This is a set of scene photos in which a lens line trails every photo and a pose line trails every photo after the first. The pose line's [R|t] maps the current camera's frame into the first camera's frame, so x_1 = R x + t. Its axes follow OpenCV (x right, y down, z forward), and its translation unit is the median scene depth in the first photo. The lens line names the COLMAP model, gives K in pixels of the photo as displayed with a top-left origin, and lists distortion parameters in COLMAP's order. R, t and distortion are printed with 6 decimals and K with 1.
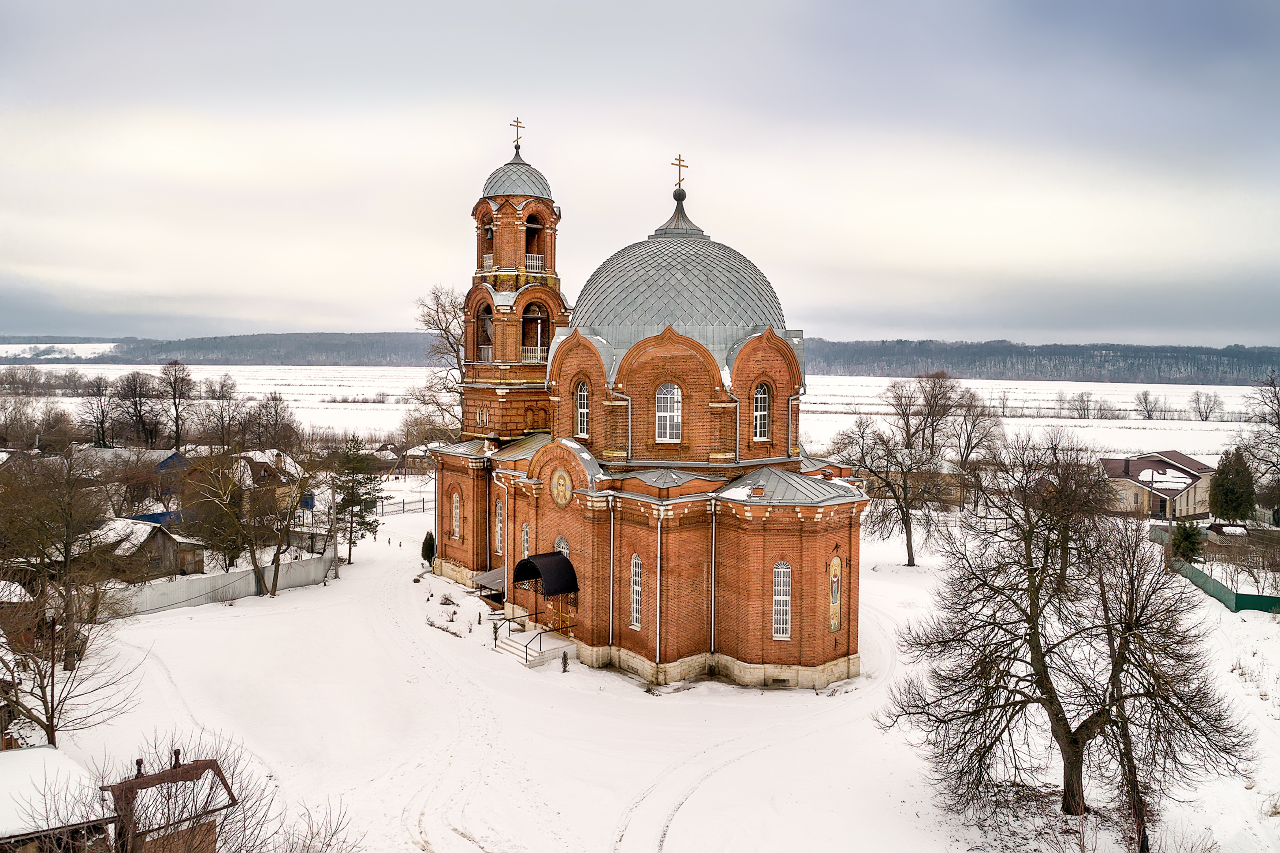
lens RADIAL K [[1063.5, 0, 620.5], [0, 1063.5, 403.9], [0, 0, 1]] dist [-0.002448, -0.000657]
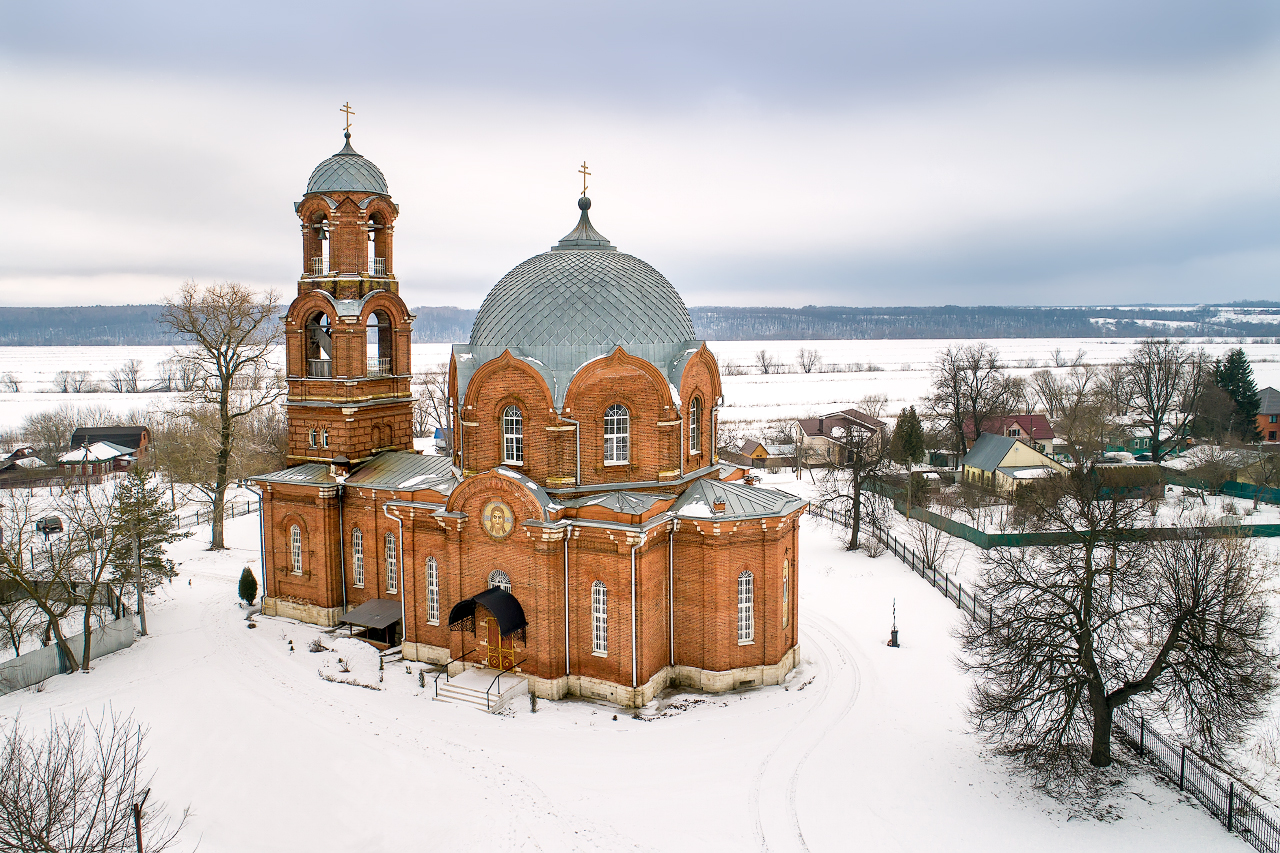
lens RADIAL K [[1000.2, 0, 638.4], [0, 1000.2, 443.5], [0, 0, 1]] dist [-0.019335, -0.004053]
pose [[0.901059, -0.083227, 0.425636, -0.314976], [0.044947, 0.994050, 0.099220, -0.070672], [-0.431361, -0.070272, 0.899438, 0.155989]]
